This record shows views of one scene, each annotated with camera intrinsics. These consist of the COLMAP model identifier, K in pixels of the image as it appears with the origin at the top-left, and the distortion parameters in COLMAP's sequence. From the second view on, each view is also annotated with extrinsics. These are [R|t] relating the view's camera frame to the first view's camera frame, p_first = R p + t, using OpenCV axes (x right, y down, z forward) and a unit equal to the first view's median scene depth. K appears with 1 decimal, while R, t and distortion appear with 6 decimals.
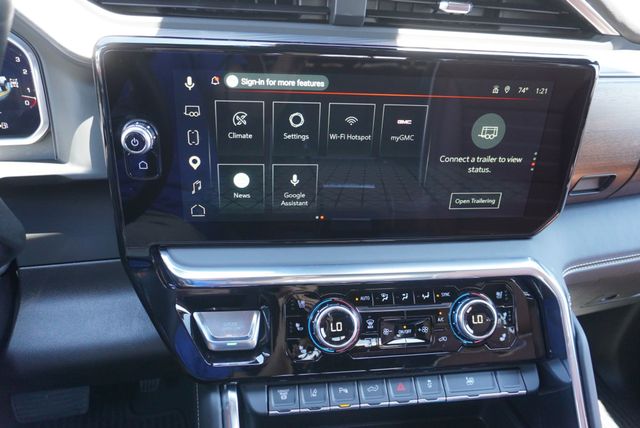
lens RADIAL K [[454.3, 0, 317.1], [0, 454.3, 214.0], [0, 0, 1]] dist [-0.020064, 0.001892]
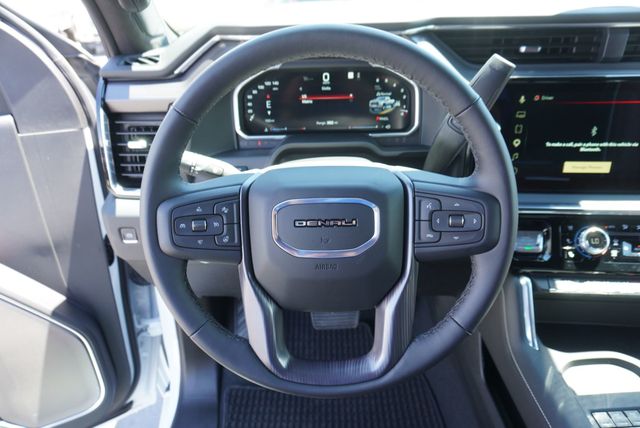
lens RADIAL K [[436.6, 0, 326.7], [0, 436.6, 213.1], [0, 0, 1]] dist [-0.009508, 0.006956]
pose [[0.969269, 0.026738, -0.244547, -0.518669], [-0.035749, 0.998833, -0.032484, 0.228316], [0.243393, 0.040228, 0.969093, -0.789347]]
